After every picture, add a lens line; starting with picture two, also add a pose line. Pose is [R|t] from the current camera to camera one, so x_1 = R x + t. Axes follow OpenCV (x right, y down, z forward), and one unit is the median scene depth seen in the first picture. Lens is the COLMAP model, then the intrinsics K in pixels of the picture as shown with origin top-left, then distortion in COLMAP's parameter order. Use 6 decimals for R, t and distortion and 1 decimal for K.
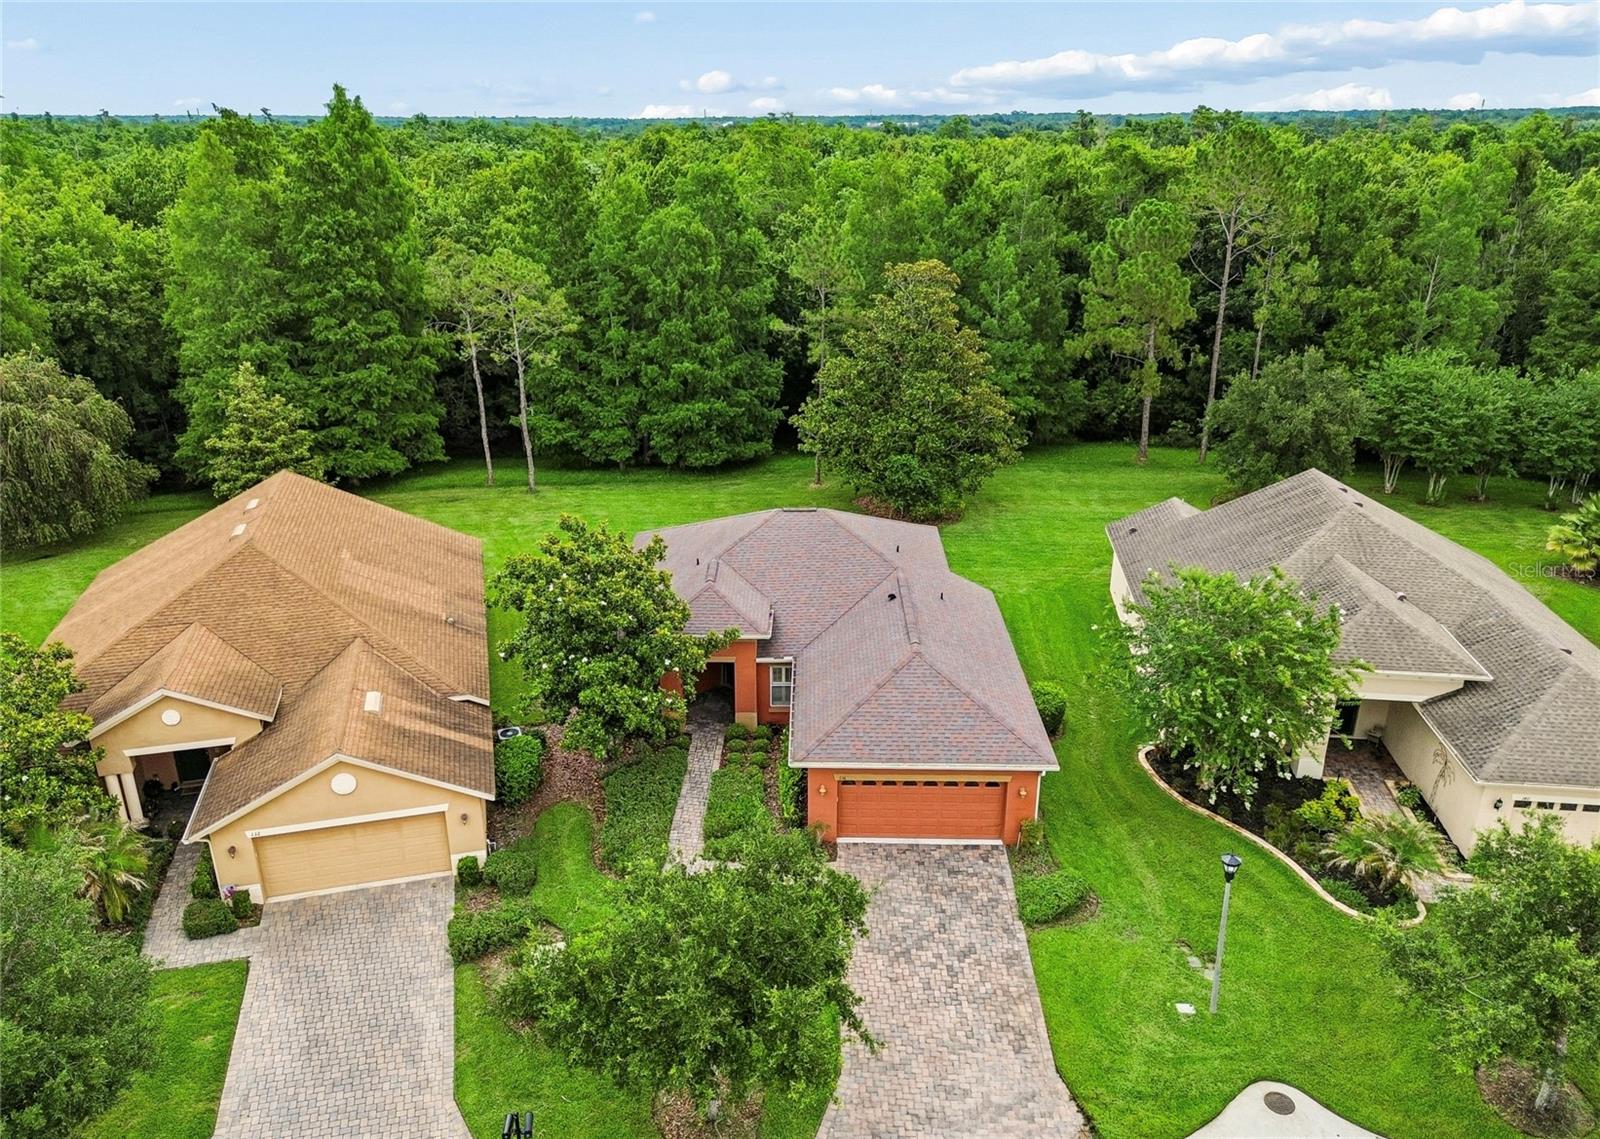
lens RADIAL K [[1159.3, 0, 793.0], [0, 1159.3, 611.3], [0, 0, 1]] dist [0.061352, -0.060335]
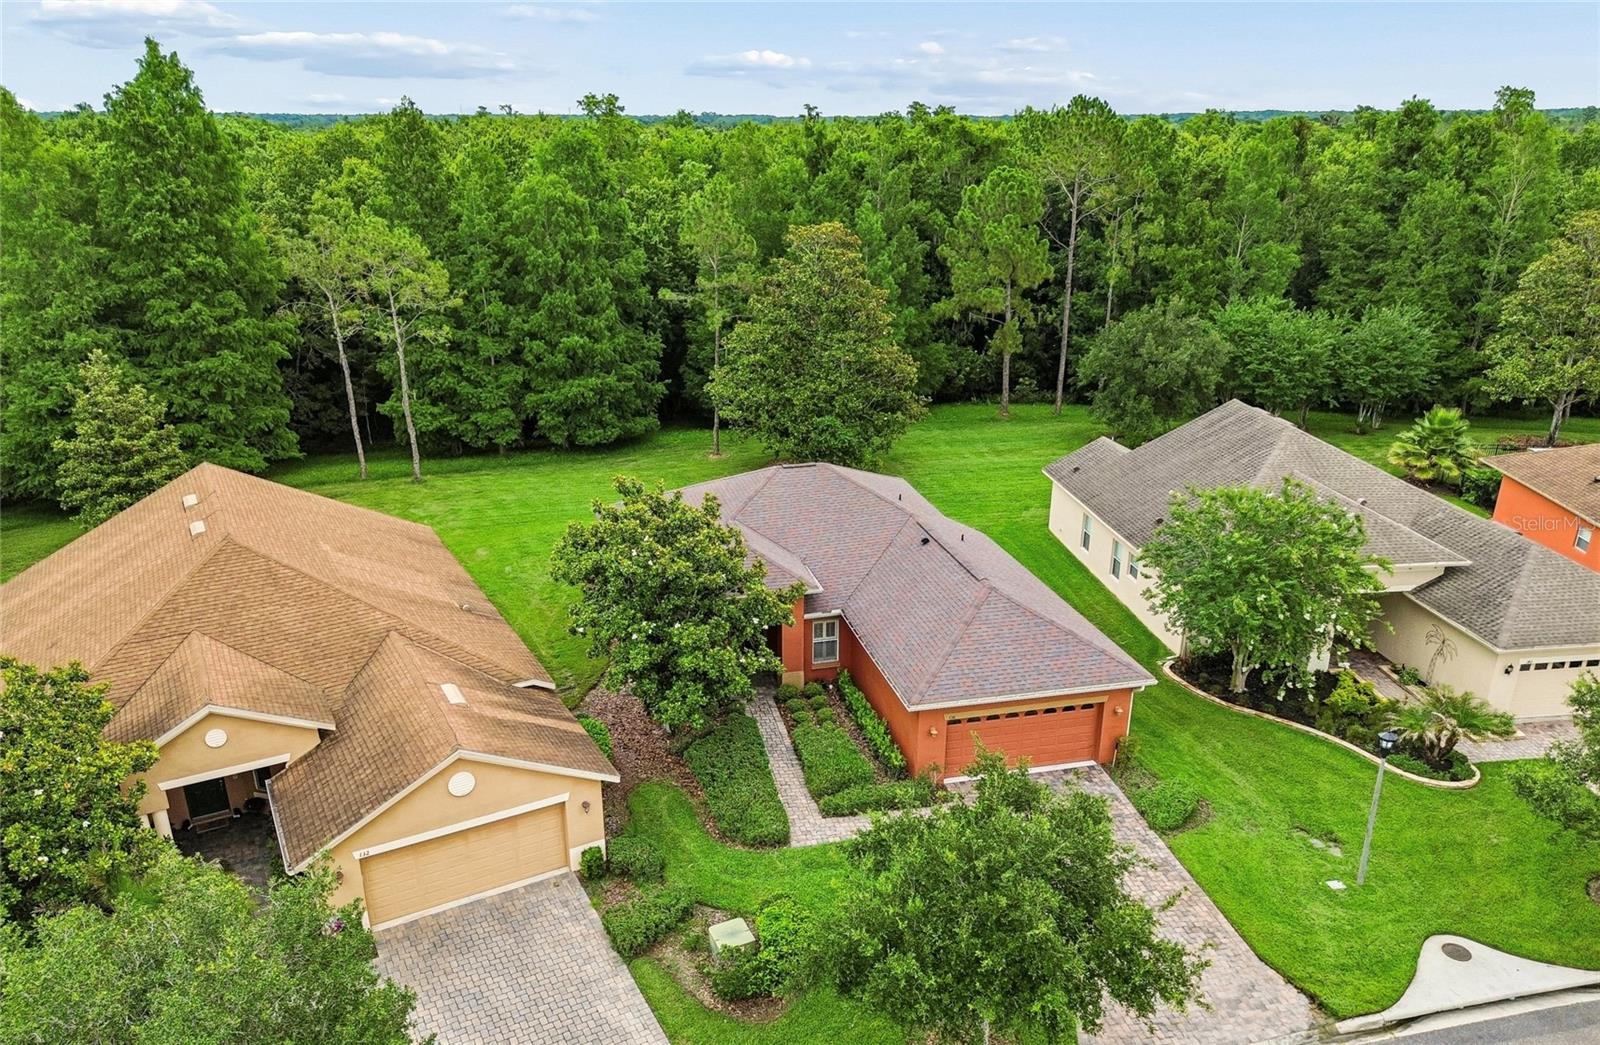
lens RADIAL K [[1130.2, 0, 803.1], [0, 1130.2, 606.3], [0, 0, 1]] dist [0.058823, -0.054087]
pose [[0.967390, -0.095462, 0.234615, -0.161688], [0.094374, 0.995410, 0.015886, 0.011735], [-0.235055, 0.006774, 0.971958, 0.047568]]
